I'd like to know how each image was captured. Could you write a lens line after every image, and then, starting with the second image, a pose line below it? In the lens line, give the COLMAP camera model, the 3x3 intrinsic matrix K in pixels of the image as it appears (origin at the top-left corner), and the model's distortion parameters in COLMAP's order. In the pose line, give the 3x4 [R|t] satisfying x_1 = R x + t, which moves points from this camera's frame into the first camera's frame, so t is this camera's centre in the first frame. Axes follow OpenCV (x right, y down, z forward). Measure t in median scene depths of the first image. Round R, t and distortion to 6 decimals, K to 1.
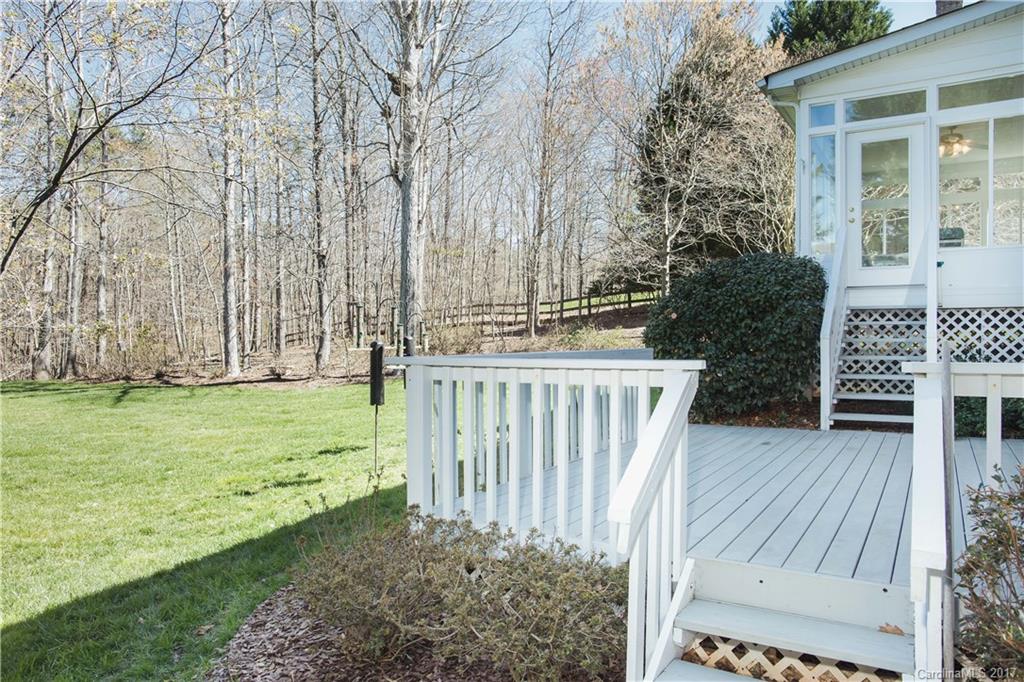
lens RADIAL K [[697.6, 0, 512.0], [0, 697.6, 341.0], [0, 0, 1]] dist [-0.003445, -0.000950]
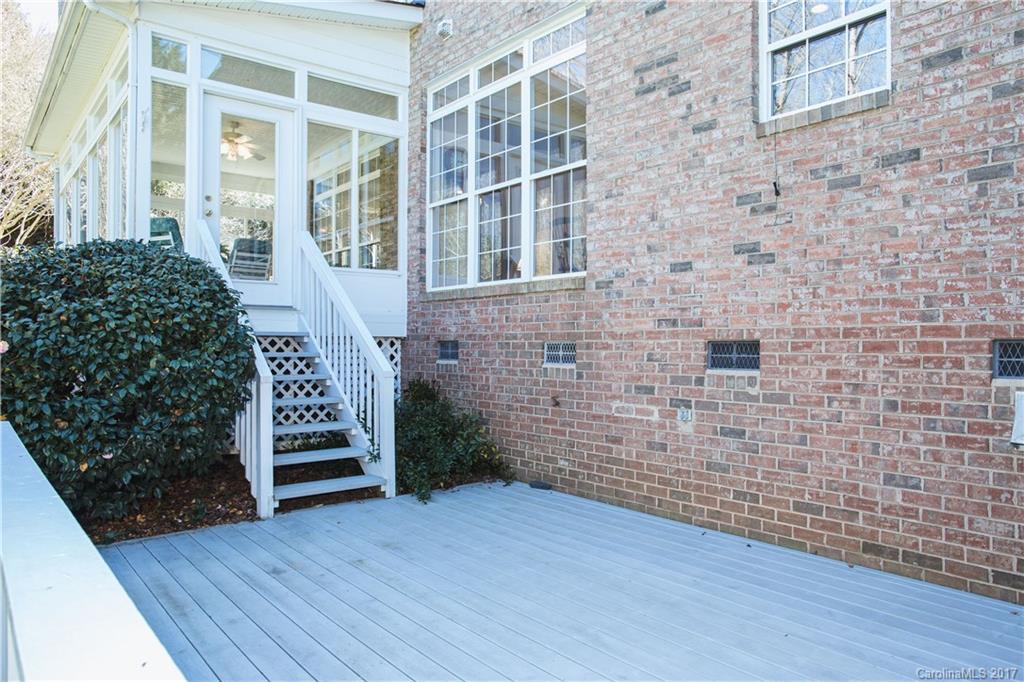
lens RADIAL K [[697.6, 0, 512.0], [0, 697.6, 341.0], [0, 0, 1]] dist [-0.003445, -0.000950]
pose [[0.384843, 0.010014, 0.922928, -0.067226], [0.024142, 0.999490, -0.020912, -0.018242], [-0.922666, 0.030330, 0.384405, 0.460417]]
